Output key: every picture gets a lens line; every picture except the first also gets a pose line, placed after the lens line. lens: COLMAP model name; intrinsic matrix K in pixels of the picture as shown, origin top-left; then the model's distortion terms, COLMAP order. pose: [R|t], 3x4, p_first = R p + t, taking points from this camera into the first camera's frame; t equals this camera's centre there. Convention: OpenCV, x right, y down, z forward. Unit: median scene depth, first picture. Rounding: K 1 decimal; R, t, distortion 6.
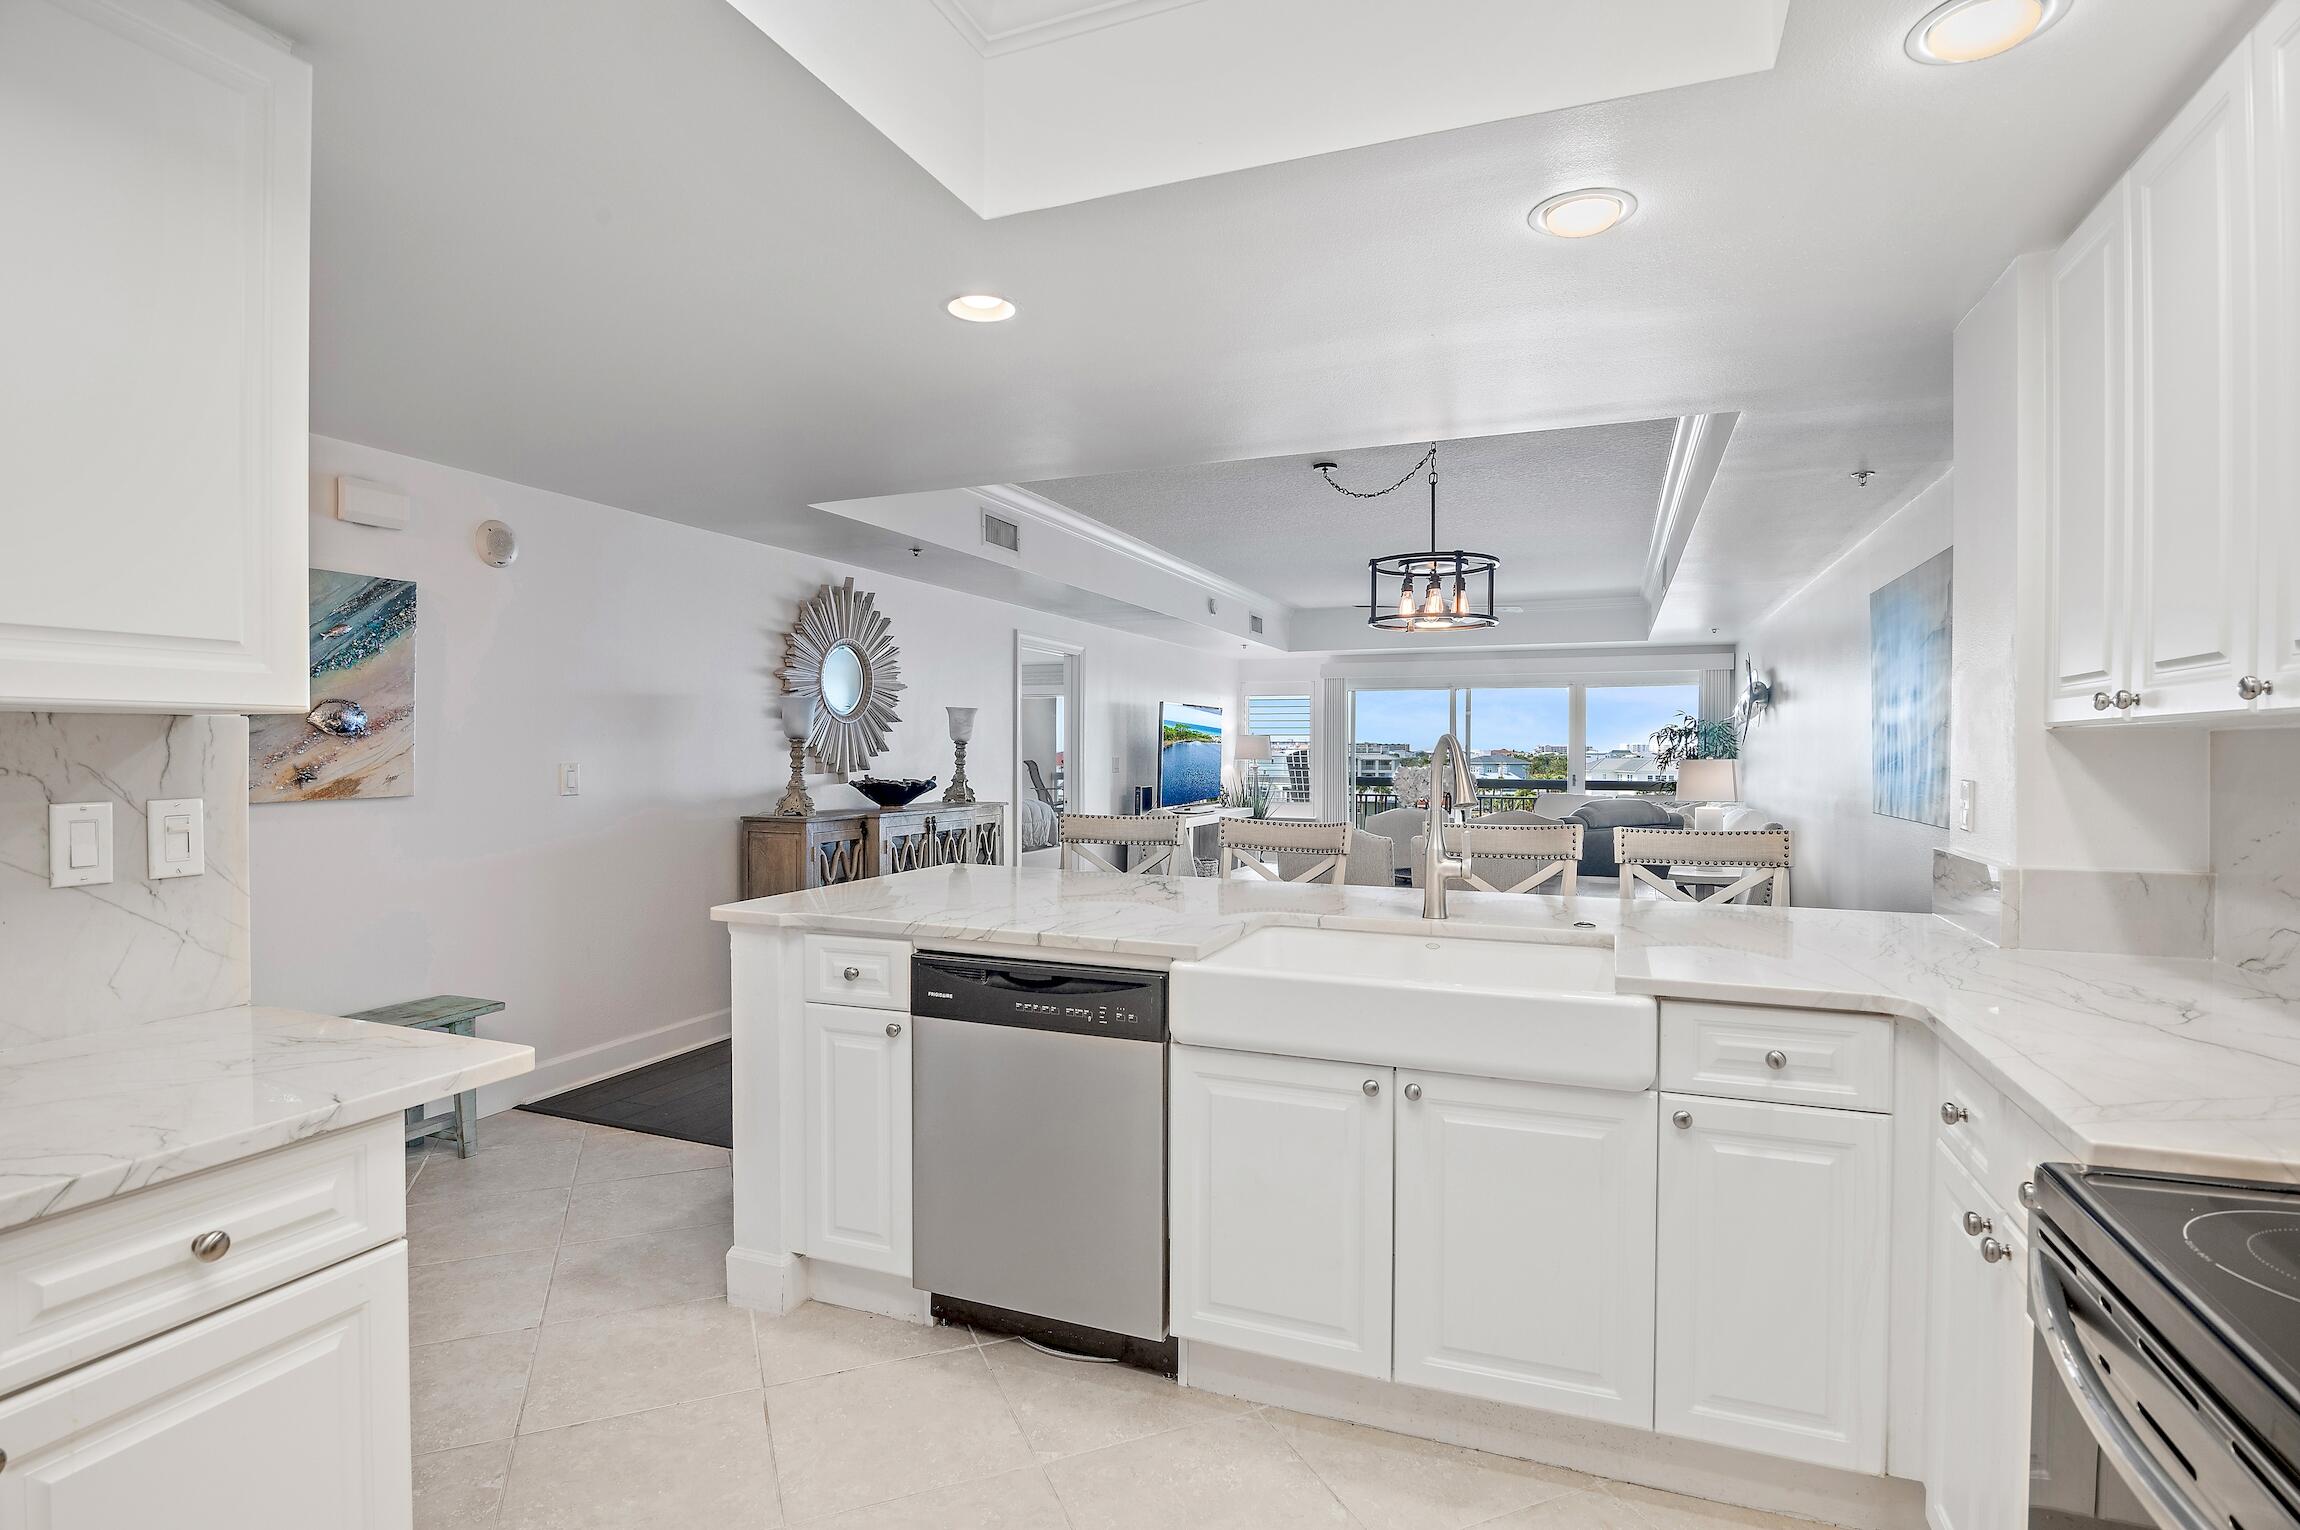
lens RADIAL K [[1163.3, 0, 1142.4], [0, 1163.3, 749.1], [0, 0, 1]] dist [-0.004758, -0.006860]
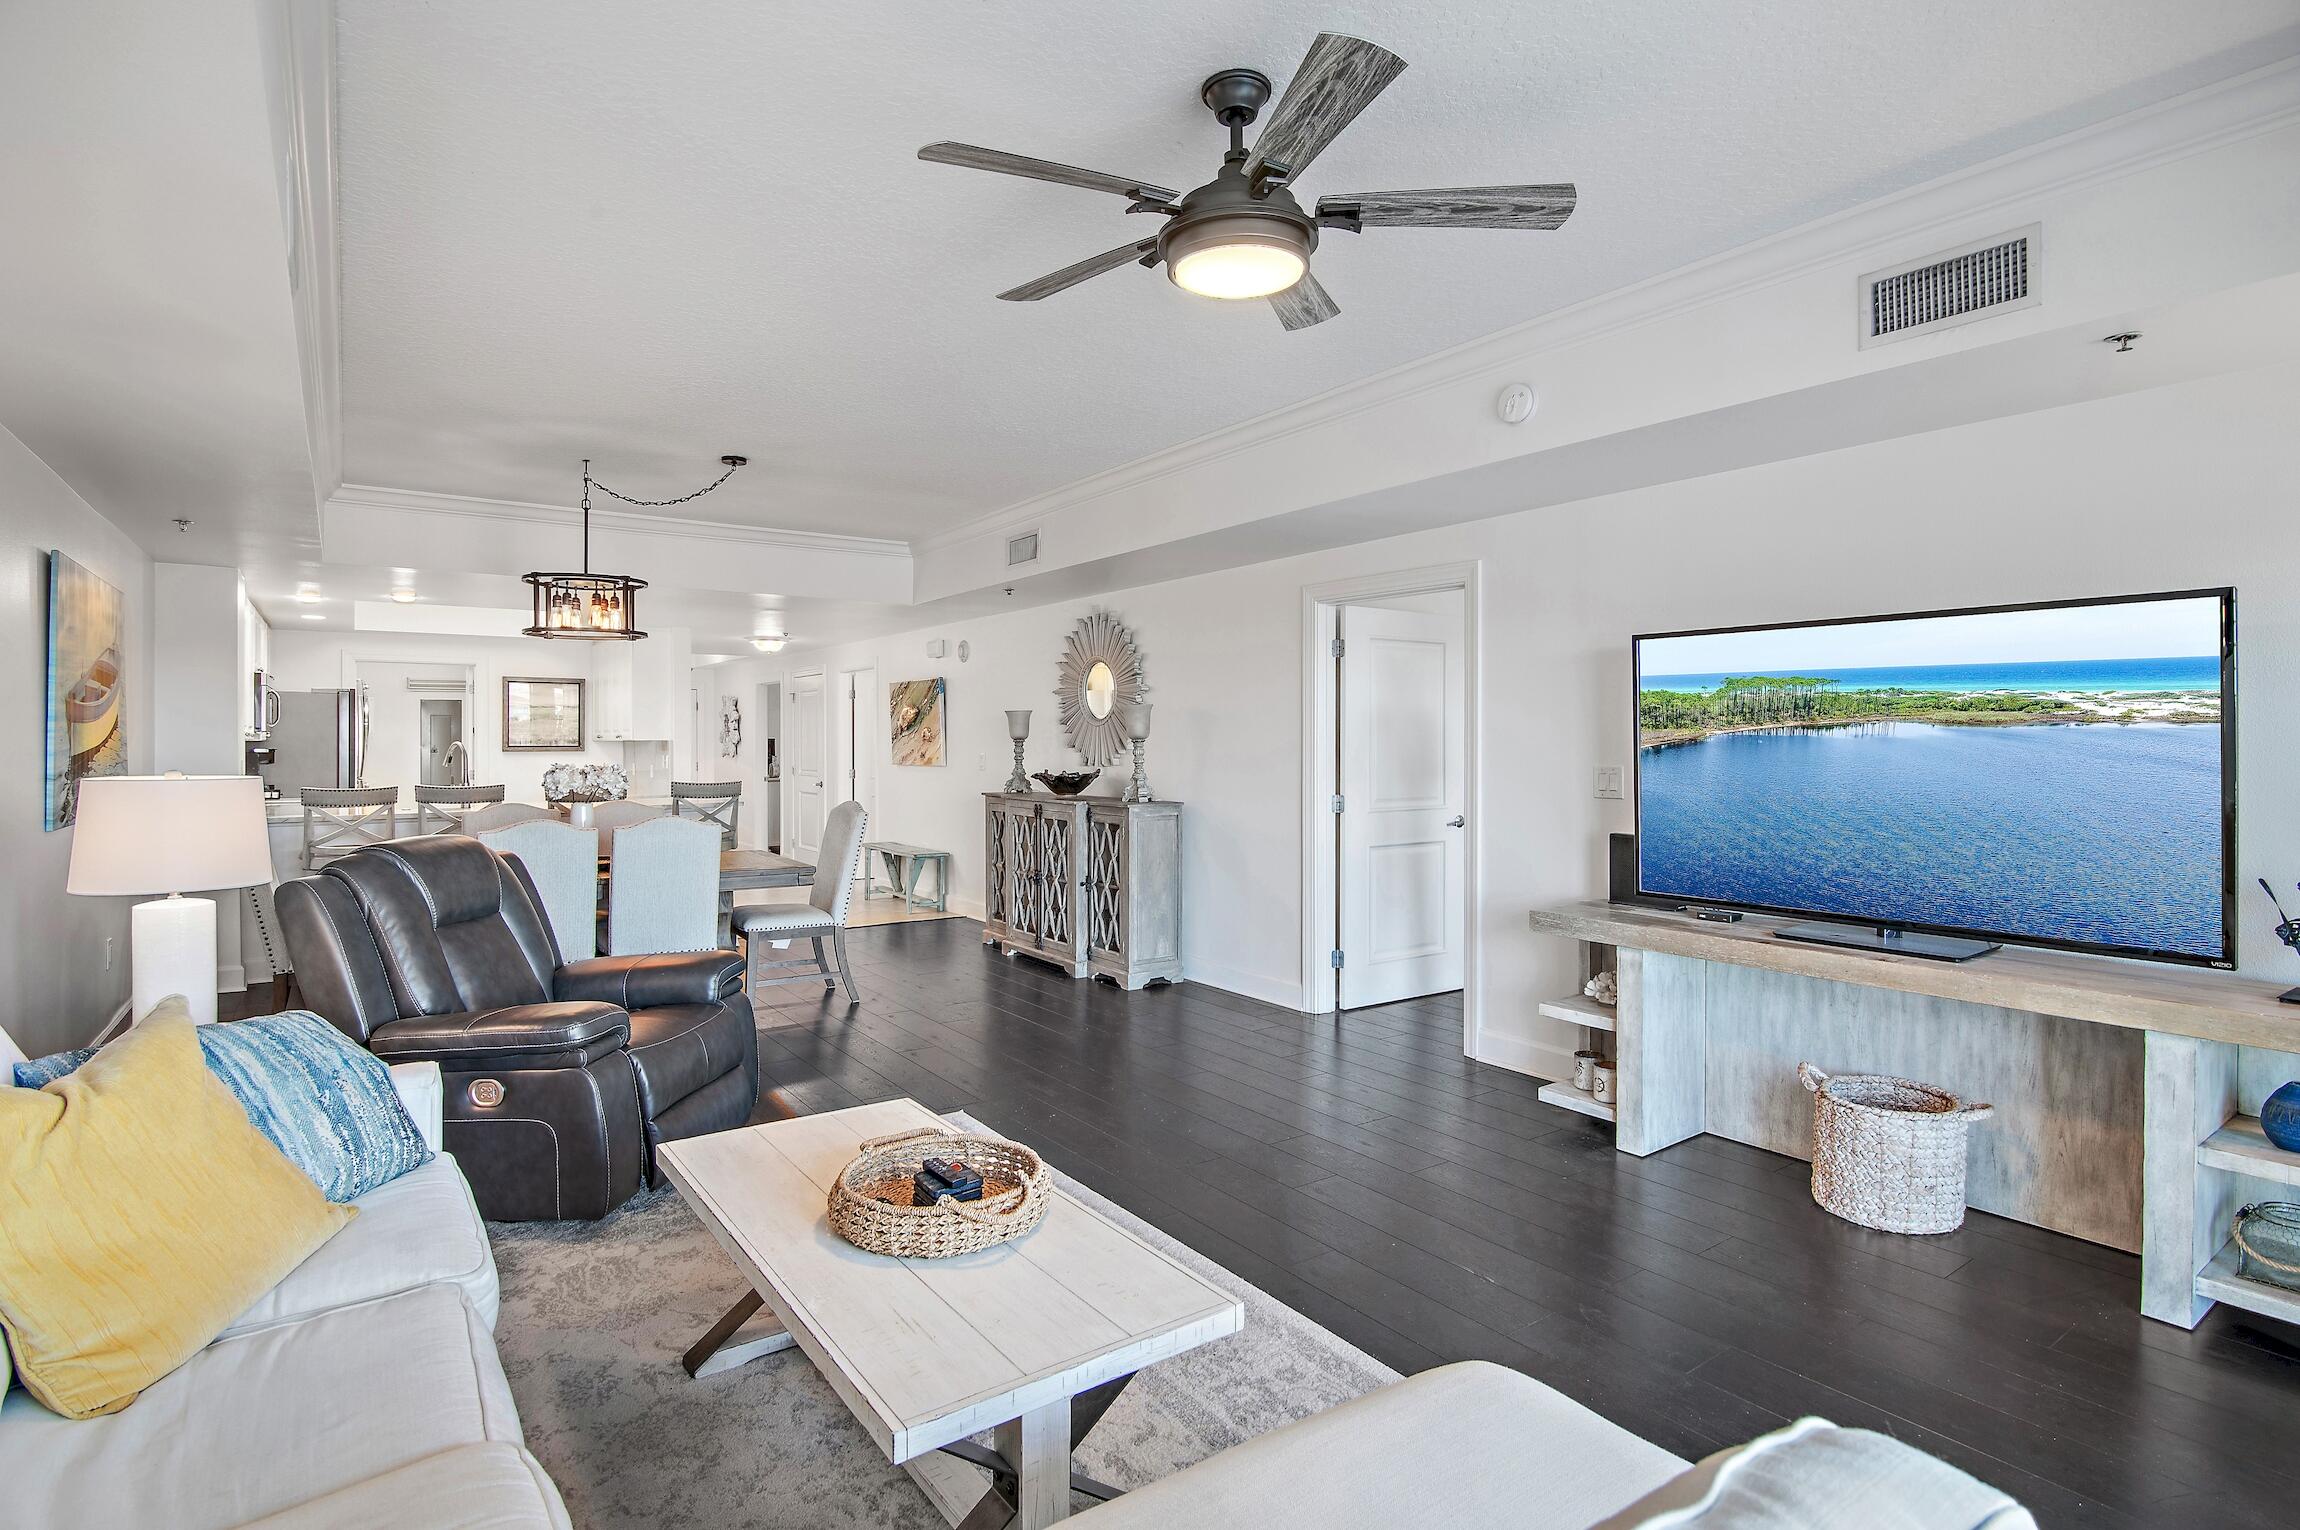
lens RADIAL K [[1163.3, 0, 1135.3], [0, 1163.3, 747.2], [0, 0, 1]] dist [-0.004758, -0.006860]
pose [[-0.556617, 0.001791, -0.830767, 0.739582], [-0.000850, 0.999996, 0.002726, -0.003491], [0.830769, 0.002224, -0.556614, 1.725446]]
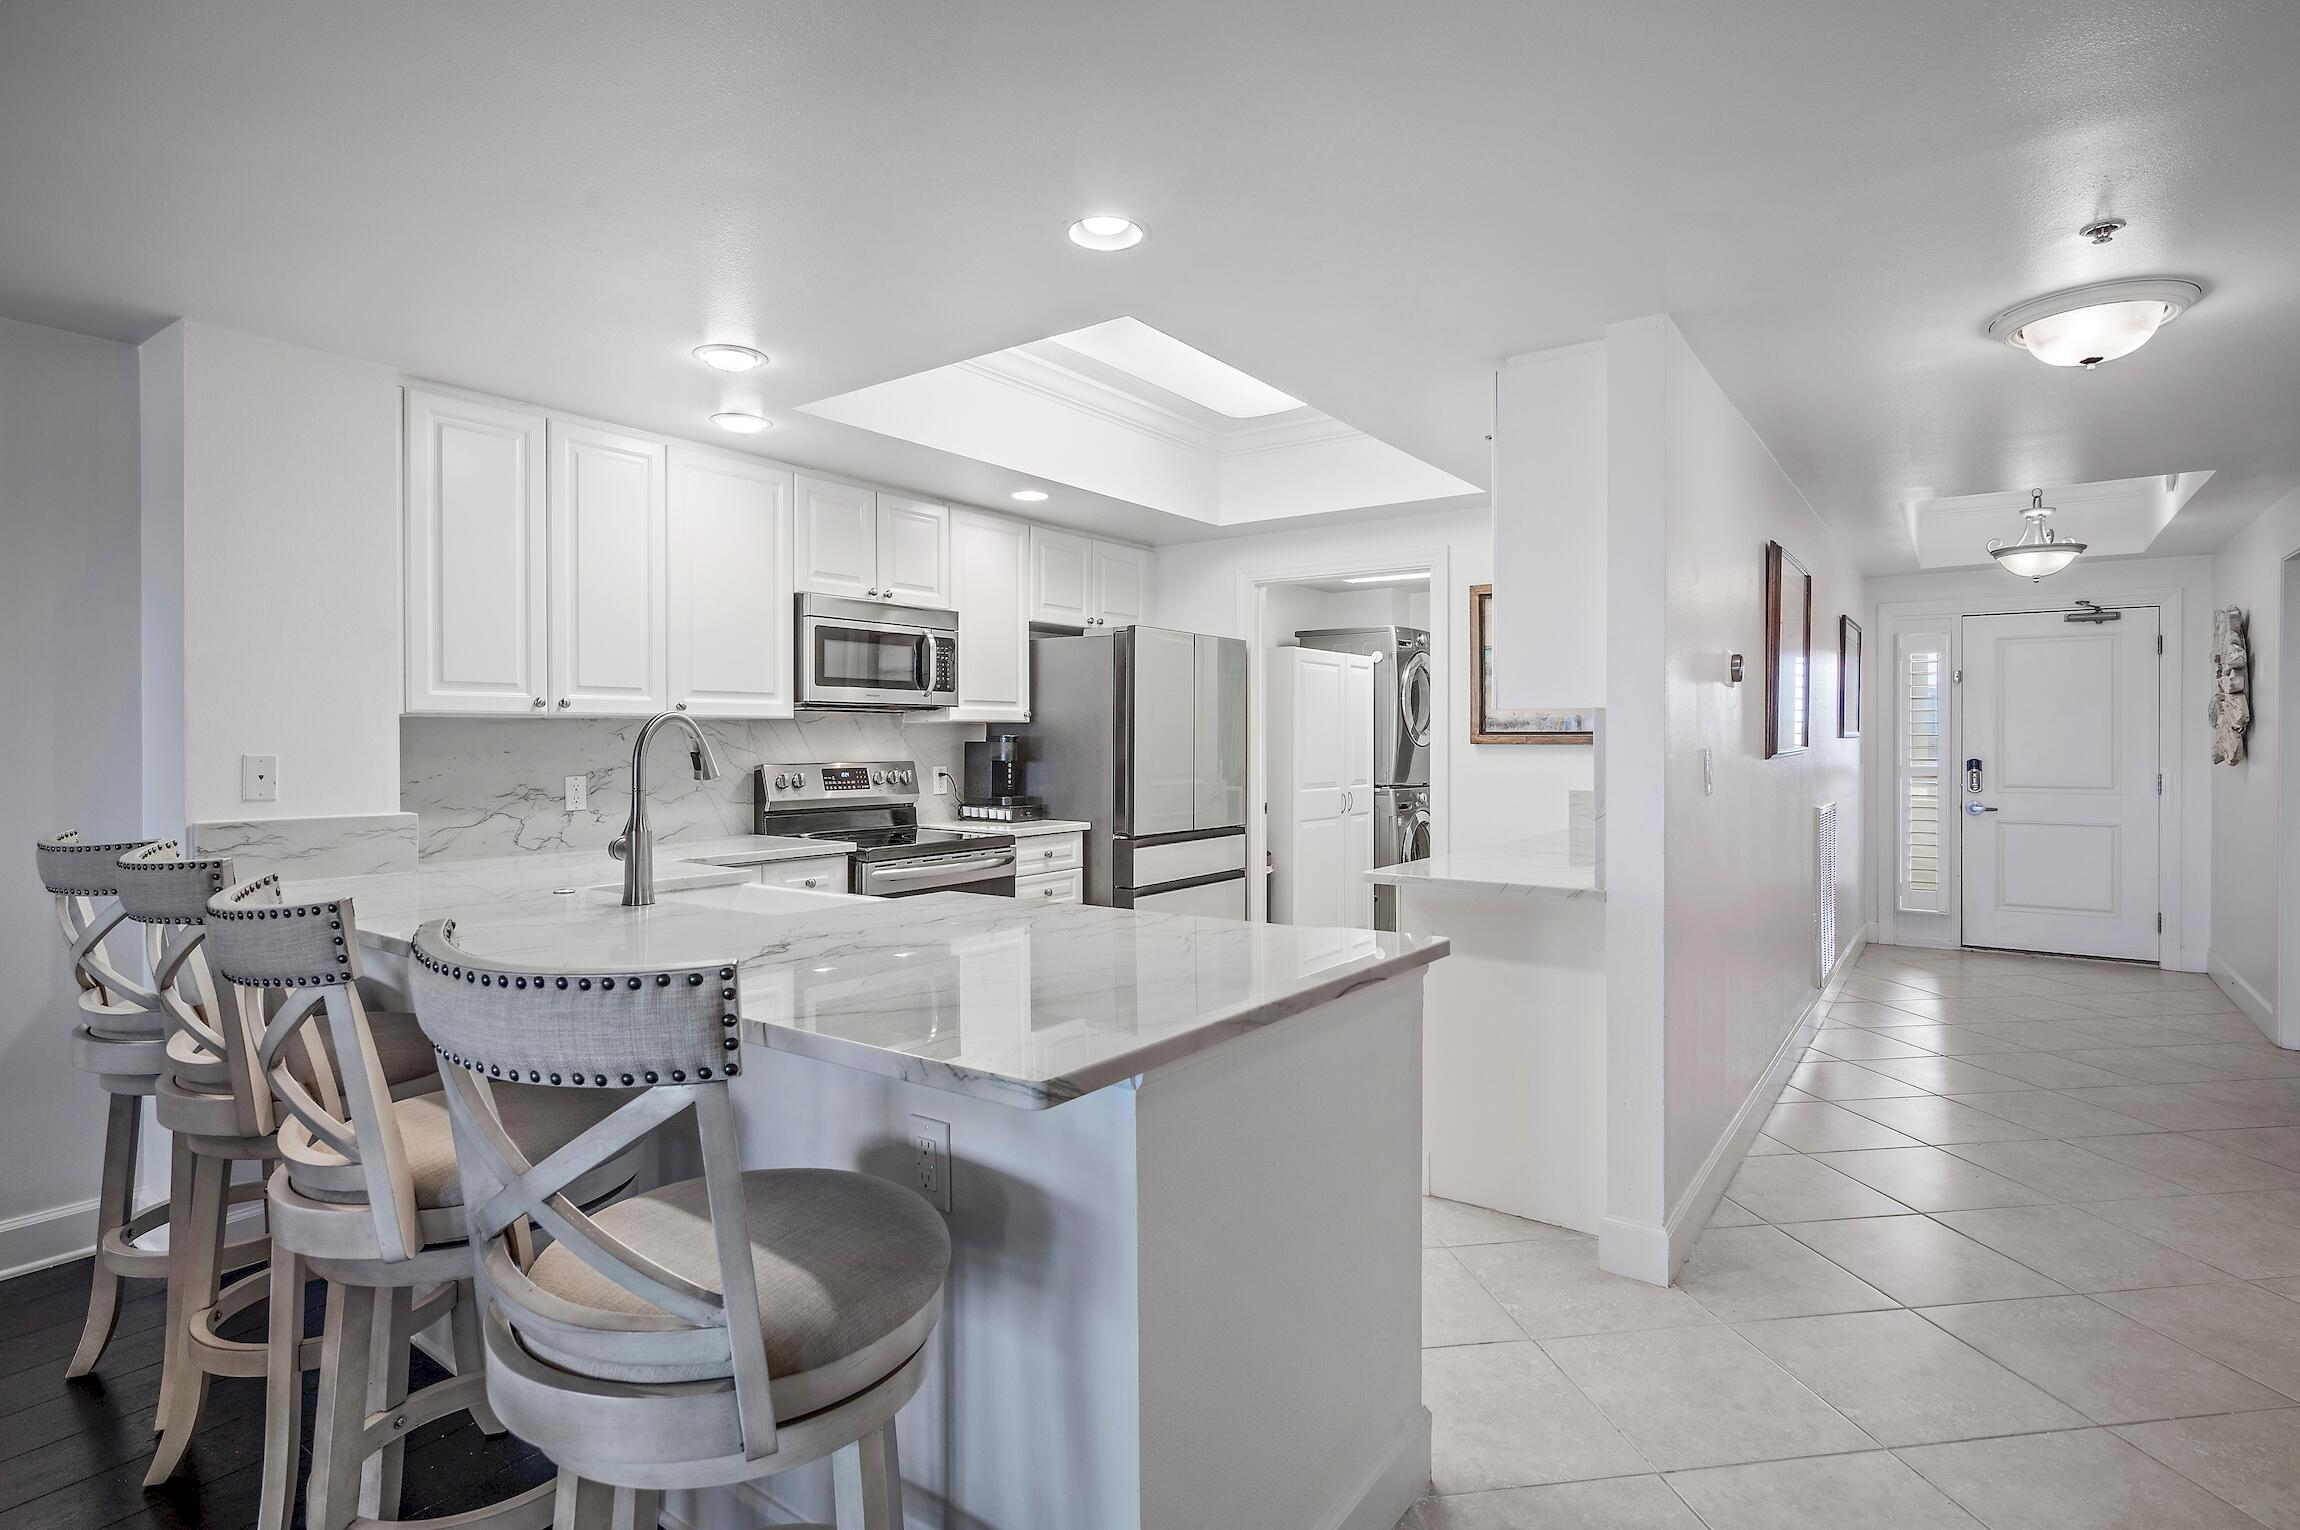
lens RADIAL K [[1163.3, 0, 1135.4], [0, 1163.3, 751.4], [0, 0, 1]] dist [-0.004758, -0.006860]
pose [[-0.968658, -0.004251, 0.248364, -0.167451], [-0.001171, 0.999921, 0.012551, 0.004257], [-0.248397, 0.011867, -0.968586, 0.819252]]
